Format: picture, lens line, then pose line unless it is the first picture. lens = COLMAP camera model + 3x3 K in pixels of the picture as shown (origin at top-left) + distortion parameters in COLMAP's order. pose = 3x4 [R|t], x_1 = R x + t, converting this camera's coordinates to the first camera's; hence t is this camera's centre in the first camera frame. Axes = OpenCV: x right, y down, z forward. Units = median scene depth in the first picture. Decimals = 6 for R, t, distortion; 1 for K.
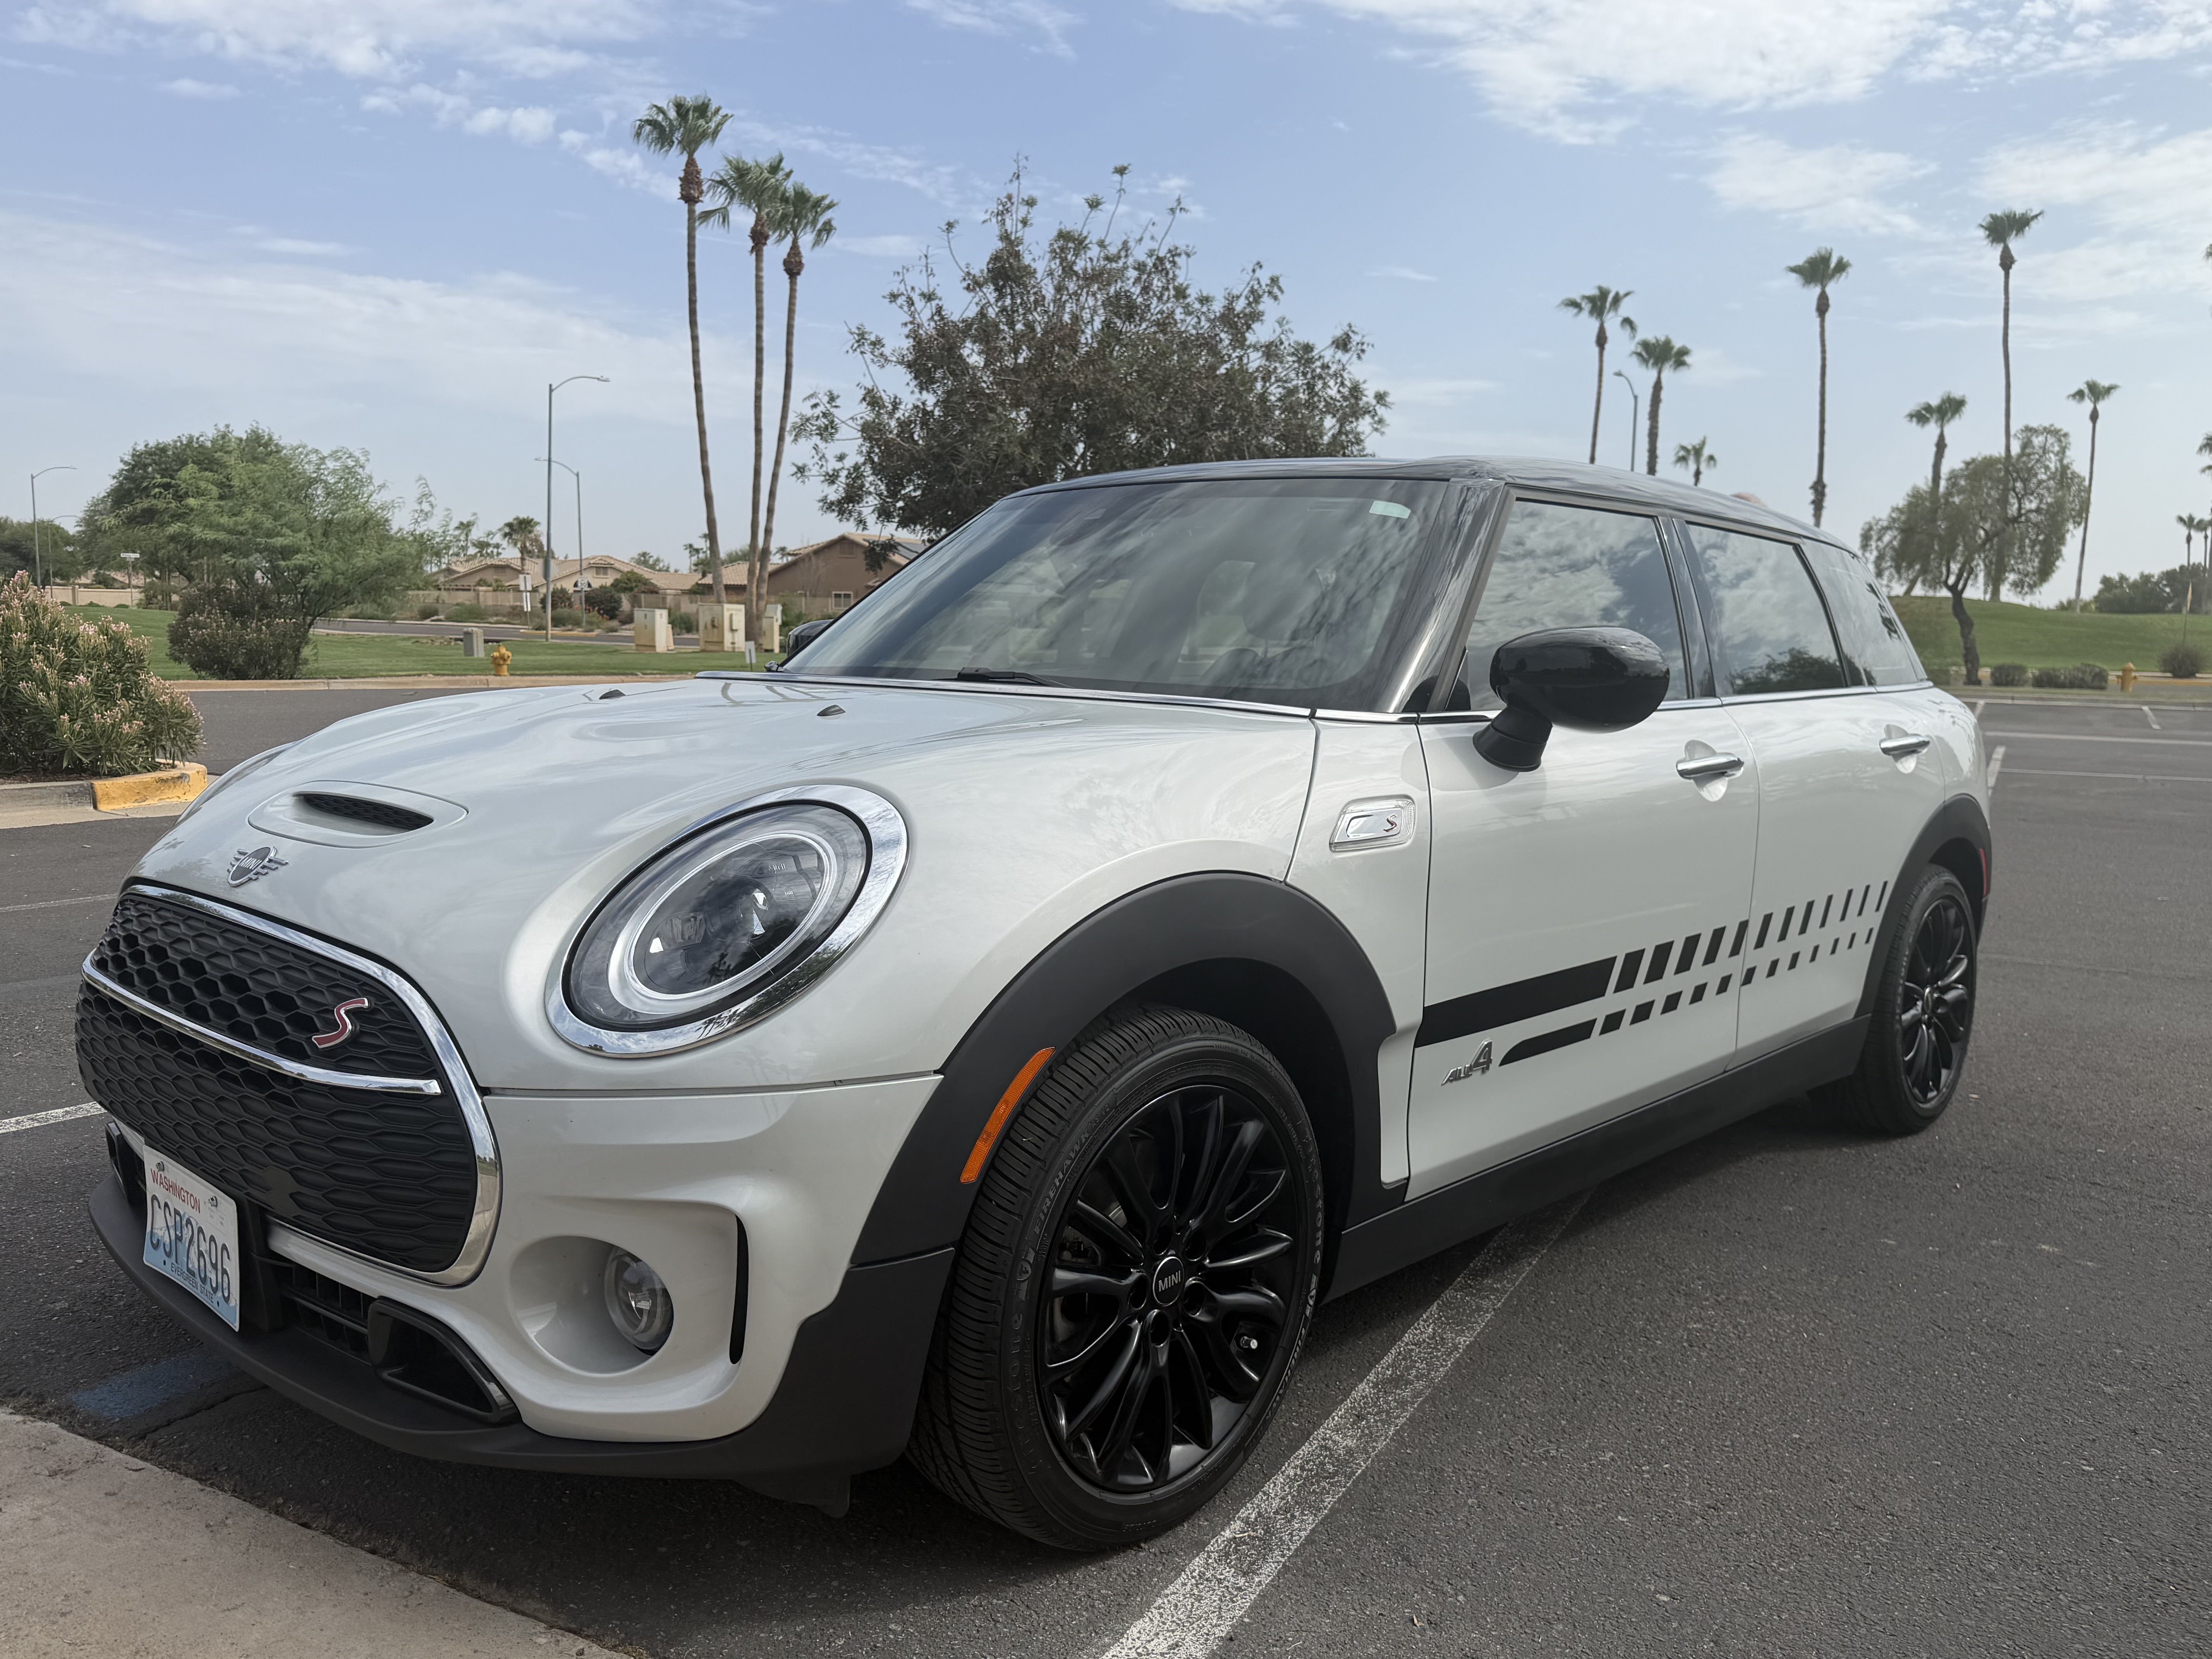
lens RADIAL K [[1769.2, 0, 1106.0], [0, 1769.2, 829.5], [0, 0, 1]] dist [-0.002756, -0.000483]
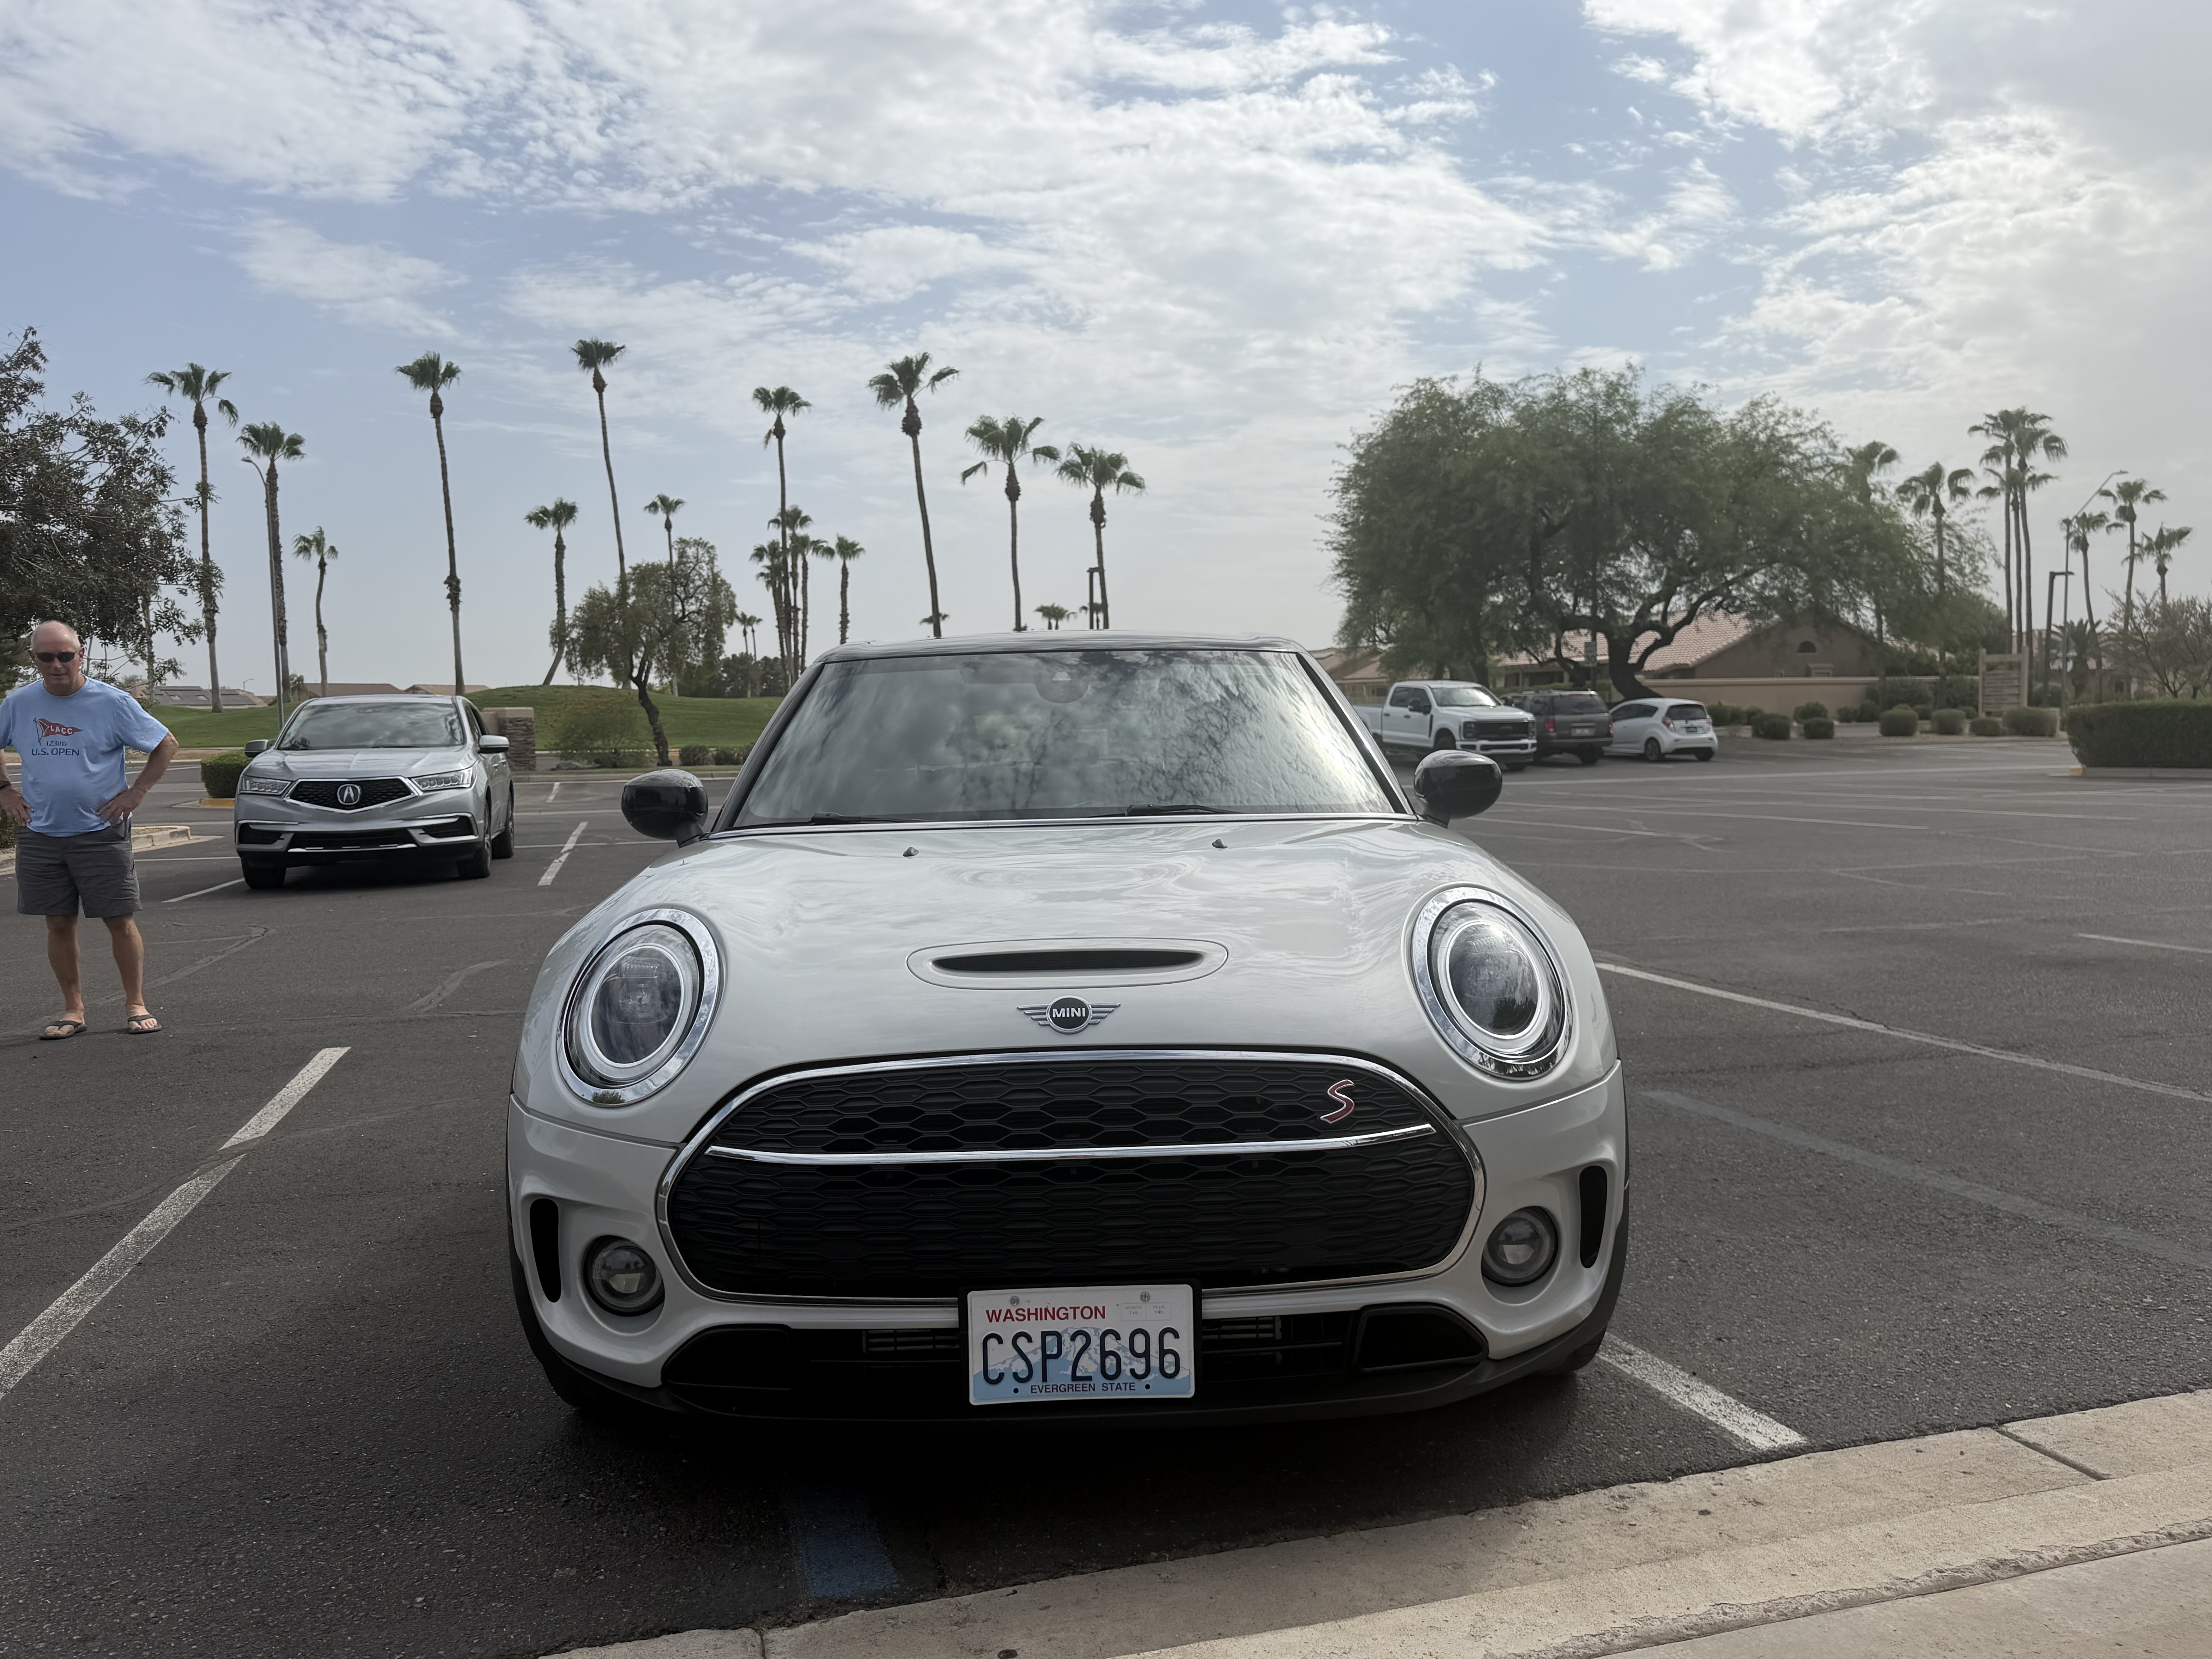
lens RADIAL K [[1769.2, 0, 1106.0], [0, 1769.2, 829.5], [0, 0, 1]] dist [-0.002756, -0.000483]
pose [[0.715117, -0.070873, 0.695402, -0.015359], [0.104610, 0.994494, -0.006221, -0.001090], [-0.691132, 0.077194, 0.718594, 0.001502]]
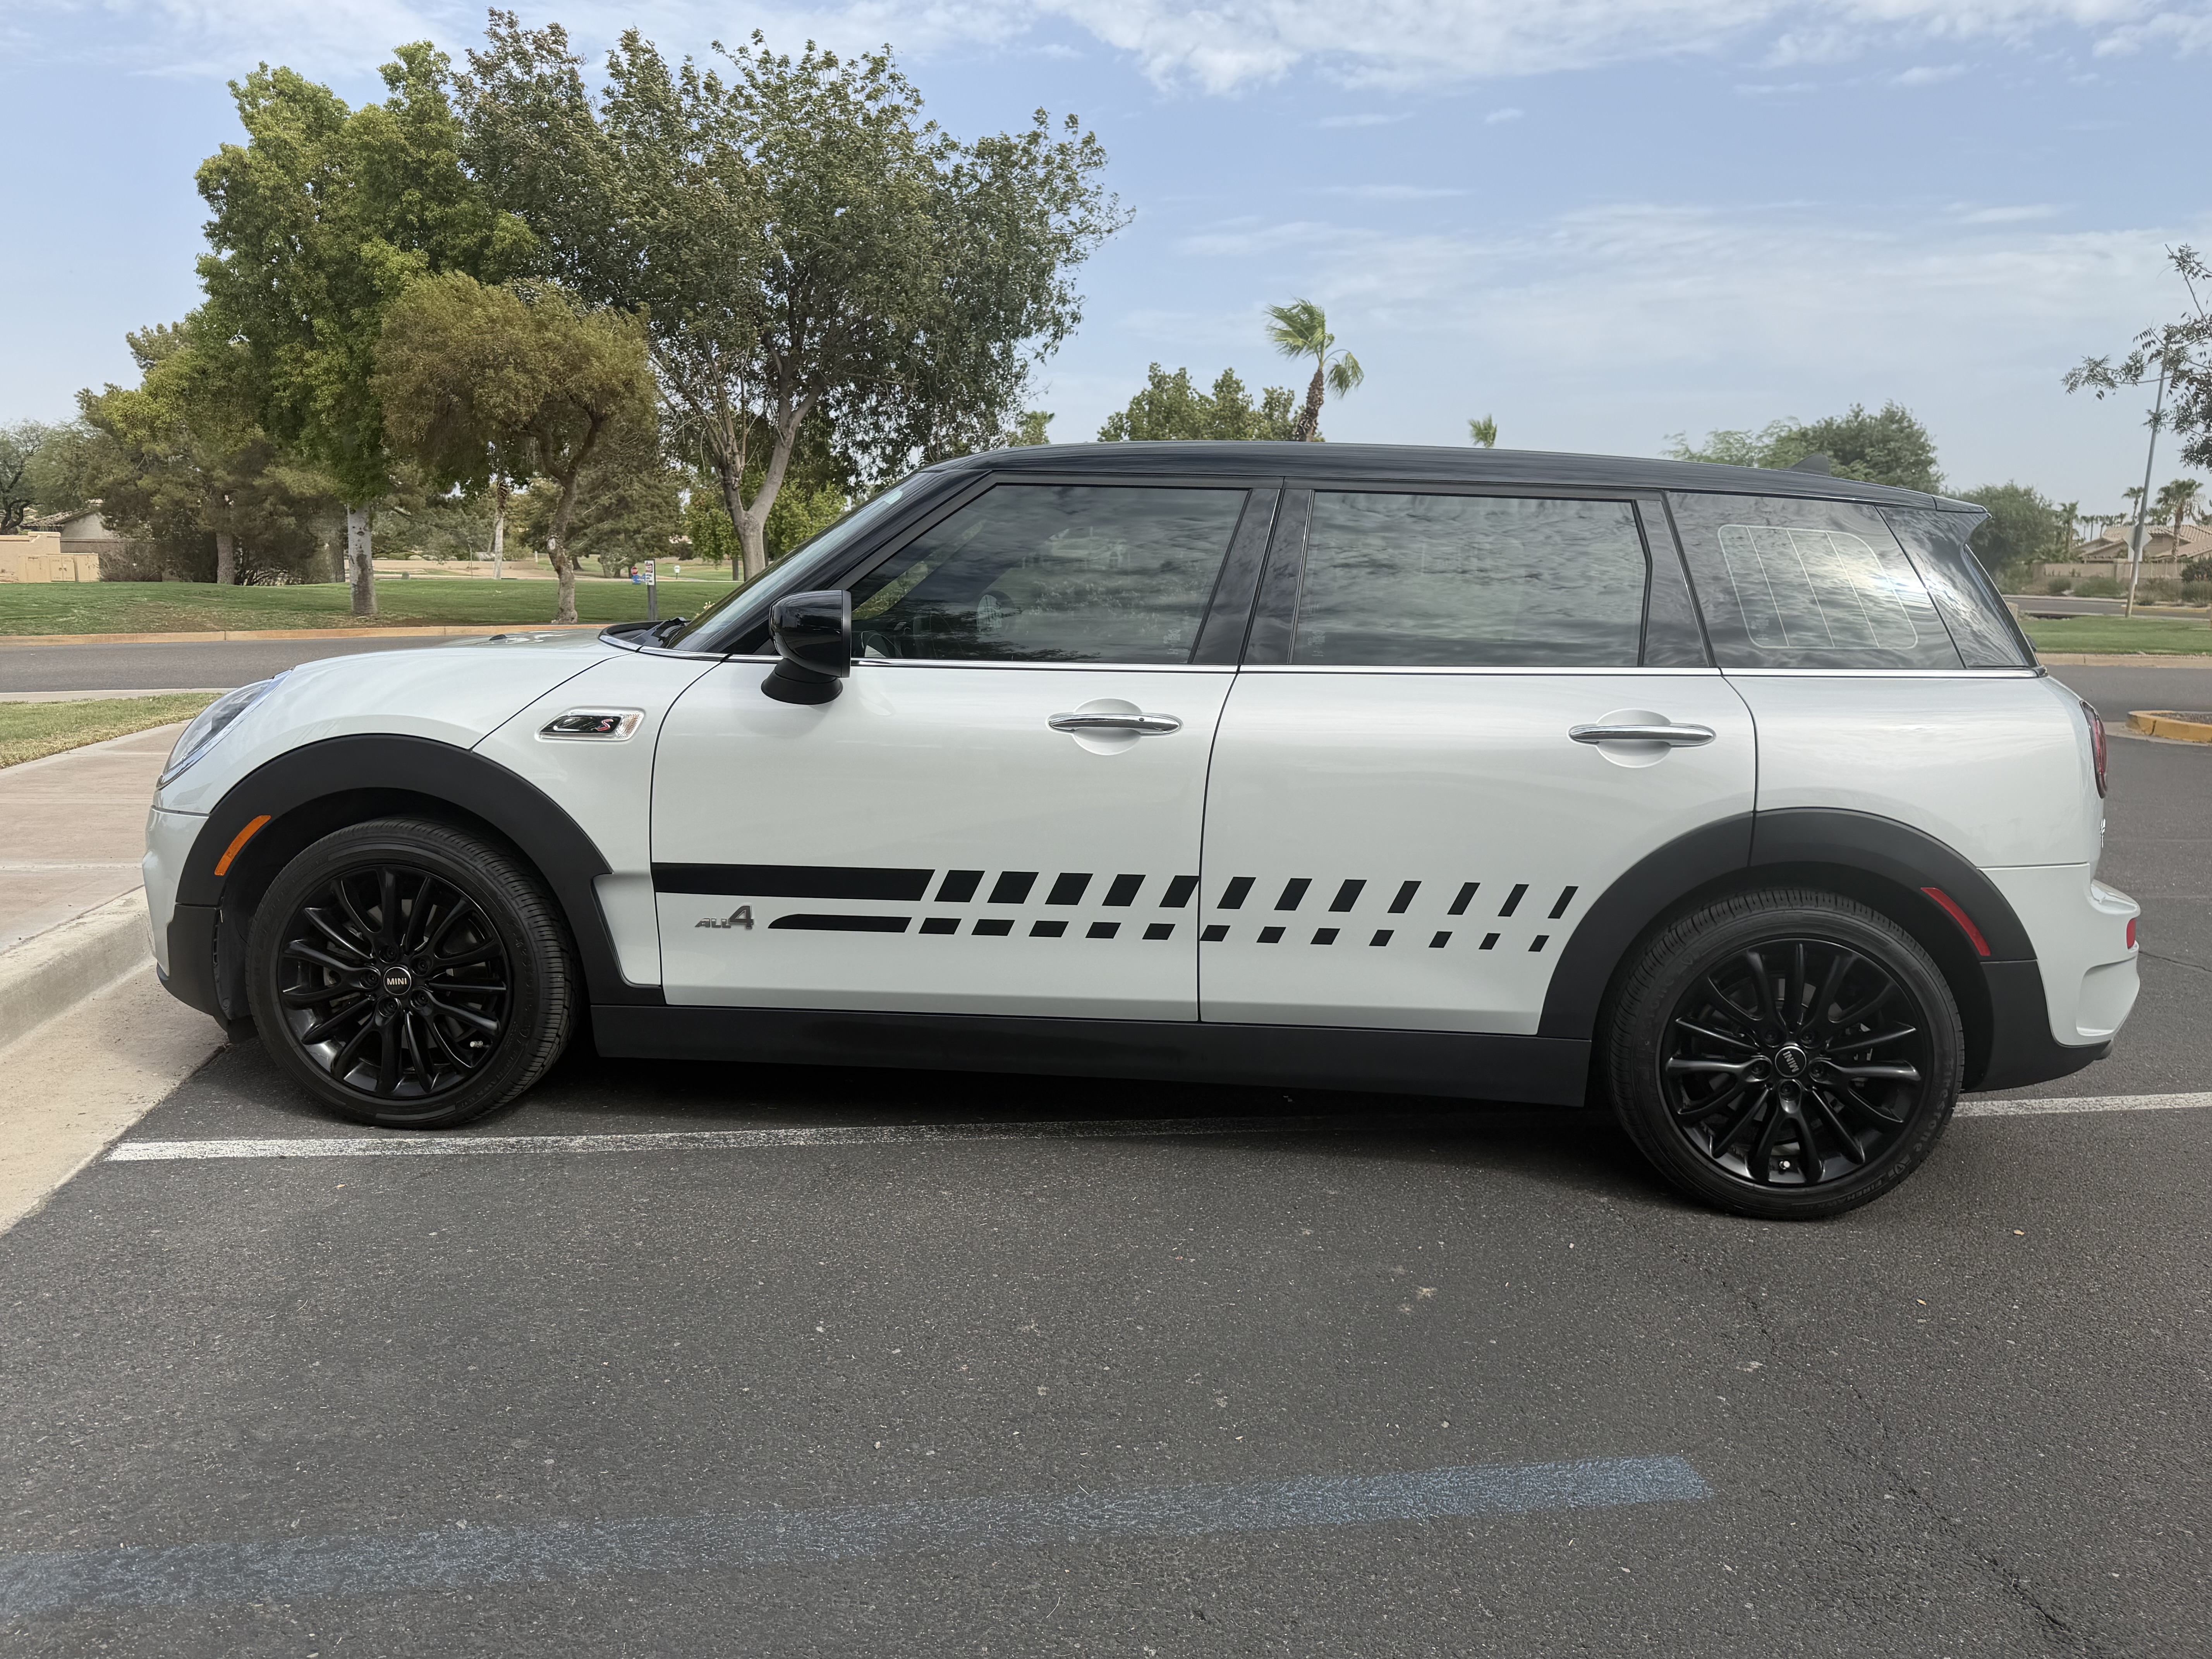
lens RADIAL K [[1762.1, 0, 1106.0], [0, 1762.1, 829.5], [0, 0, 1]] dist [0.065501, -0.118110]
pose [[0.596759, 0.103895, -0.795666, 0.225043], [-0.093736, 0.993820, 0.059466, -0.006027], [0.796926, 0.039096, 0.602810, 0.067774]]
